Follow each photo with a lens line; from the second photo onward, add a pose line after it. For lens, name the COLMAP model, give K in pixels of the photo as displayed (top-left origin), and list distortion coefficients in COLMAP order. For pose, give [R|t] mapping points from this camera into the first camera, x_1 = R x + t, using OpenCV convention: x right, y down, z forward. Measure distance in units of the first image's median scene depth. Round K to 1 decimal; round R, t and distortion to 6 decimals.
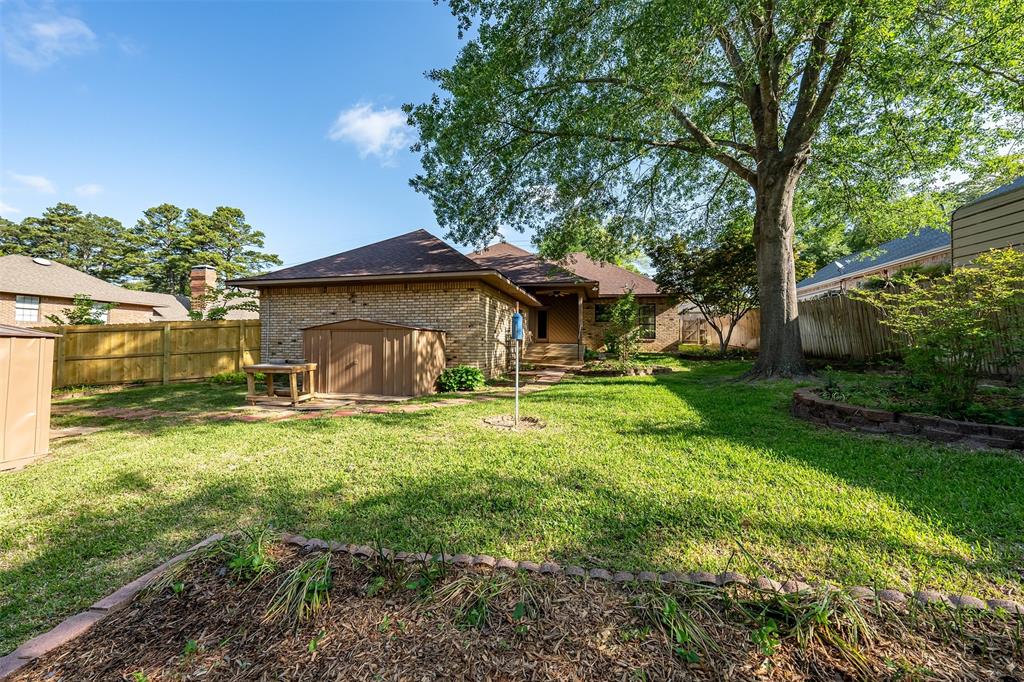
lens RADIAL K [[365.1, 0, 511.9], [0, 365.1, 339.8], [0, 0, 1]] dist [-0.005881, 0.001101]
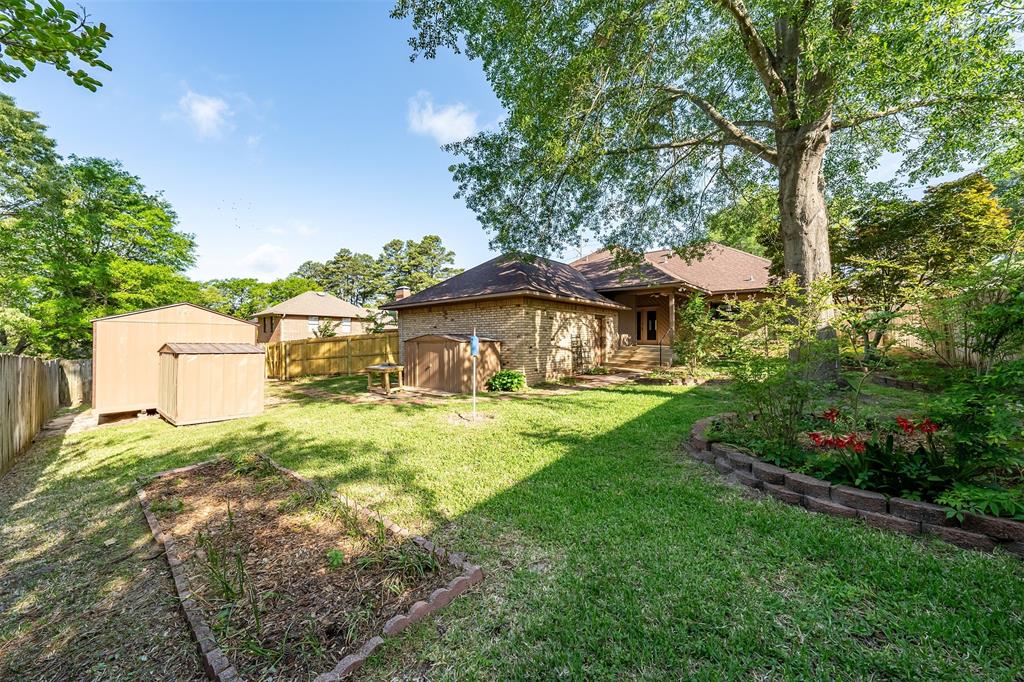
lens RADIAL K [[365.1, 0, 507.6], [0, 365.1, 339.9], [0, 0, 1]] dist [-0.005881, 0.001101]
pose [[0.881909, -0.007537, -0.471359, 0.373851], [0.013558, 0.999864, 0.009379, -0.033953], [0.471224, -0.014662, 0.881892, -0.053625]]
